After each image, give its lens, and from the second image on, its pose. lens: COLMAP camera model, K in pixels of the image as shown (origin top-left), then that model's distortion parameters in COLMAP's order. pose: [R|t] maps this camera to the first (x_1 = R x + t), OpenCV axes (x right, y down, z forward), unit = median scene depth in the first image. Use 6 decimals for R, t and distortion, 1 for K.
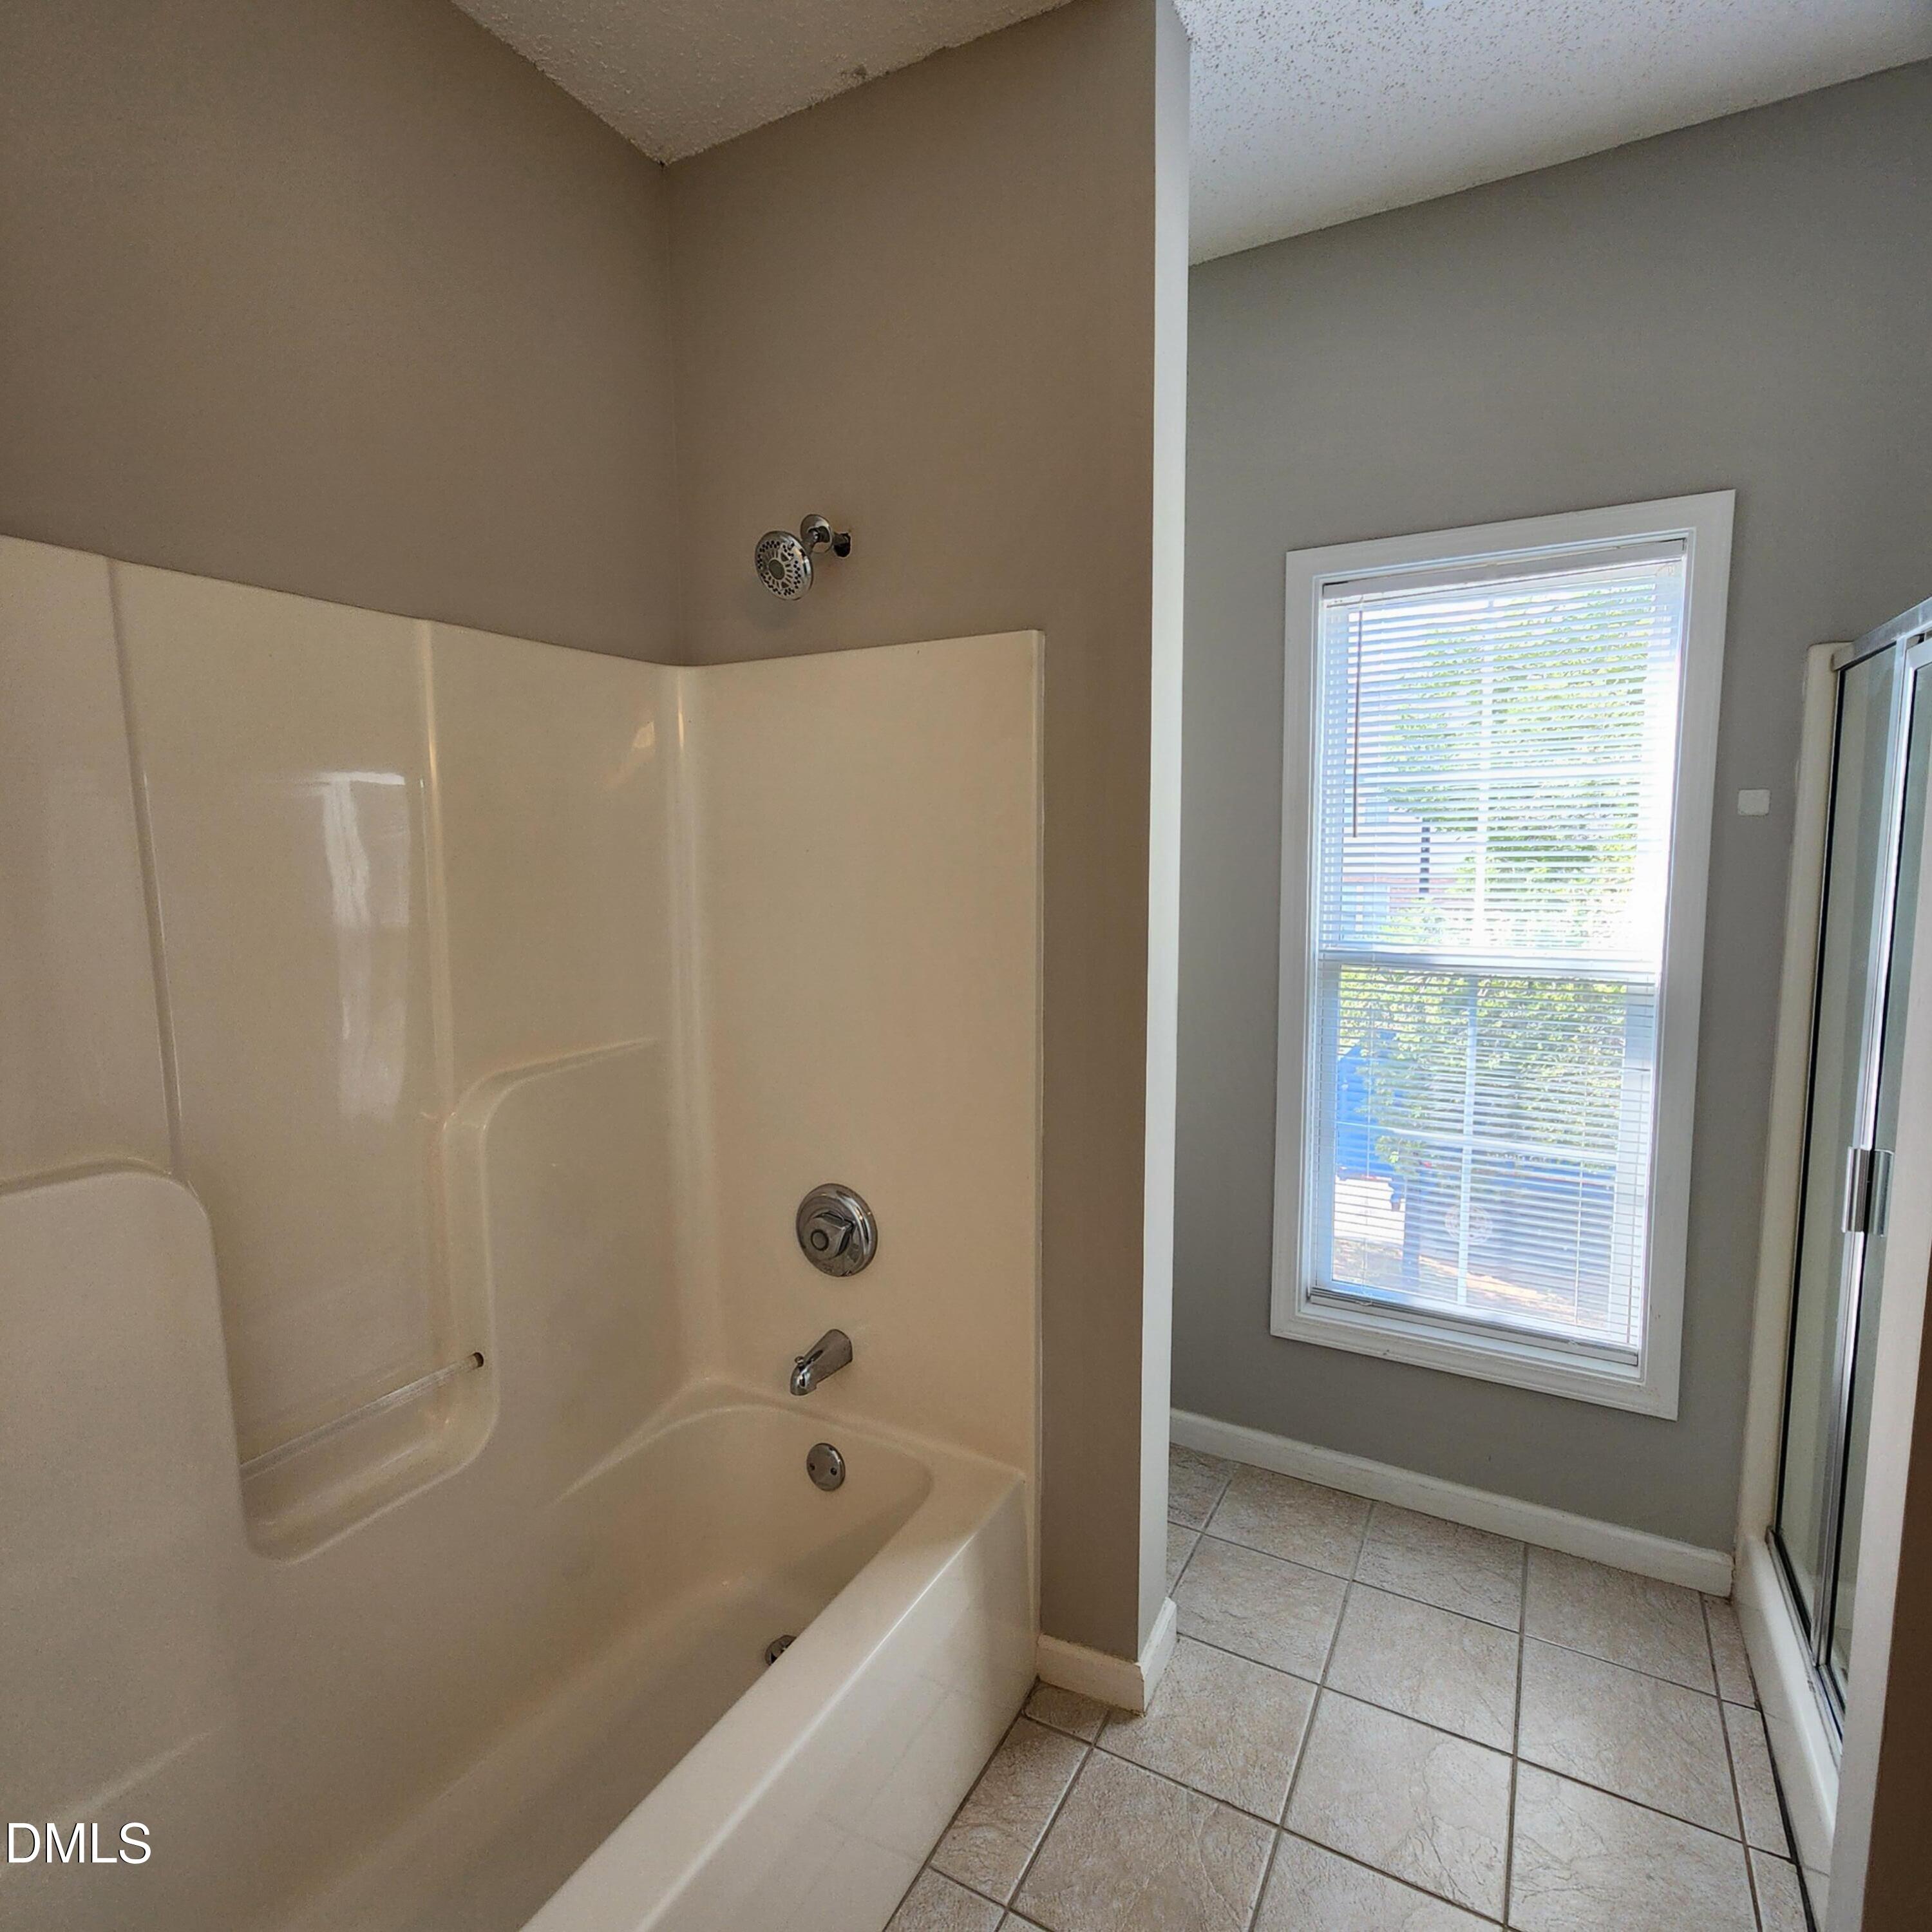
lens RADIAL K [[1054.1, 0, 976.0], [0, 1054.1, 962.9], [0, 0, 1]] dist [0.002194, -0.002801]
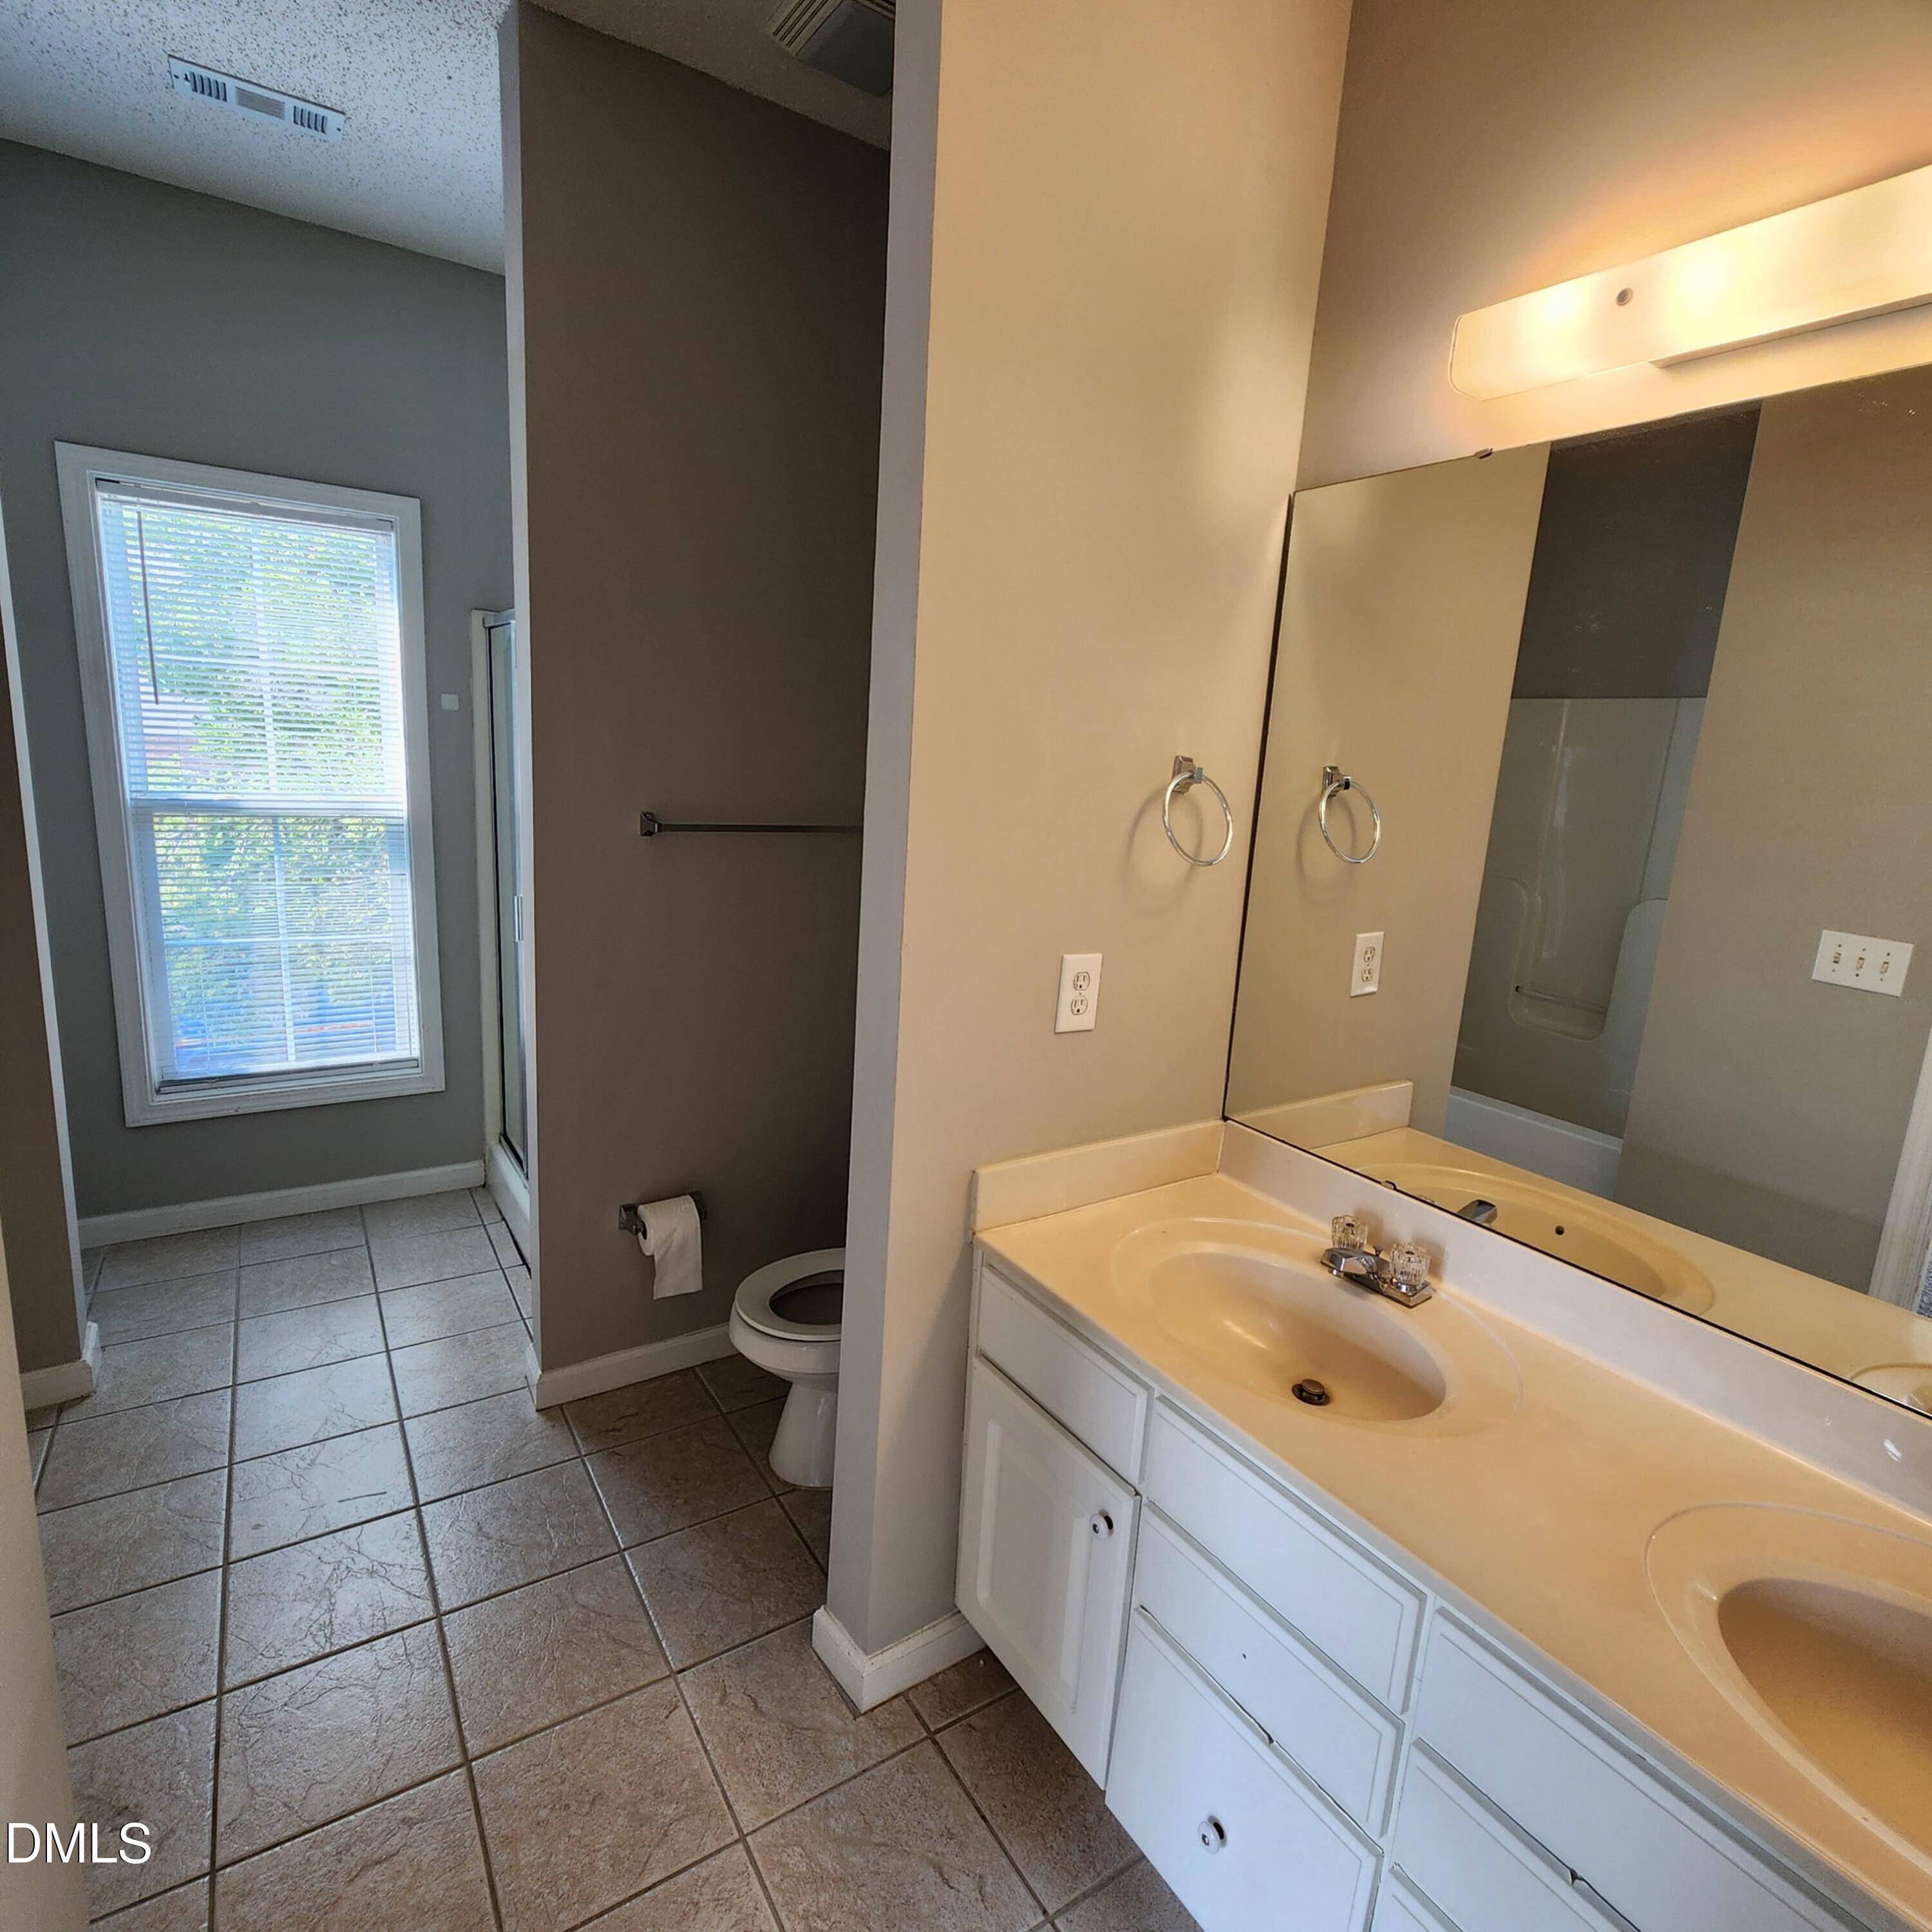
lens RADIAL K [[1054.1, 0, 973.1], [0, 1054.1, 953.9], [0, 0, 1]] dist [0.002194, -0.002801]
pose [[0.467871, -0.133379, 0.873674, -0.323945], [0.033916, 0.990528, 0.133055, 0.038966], [-0.883146, -0.032621, 0.467963, -0.440015]]
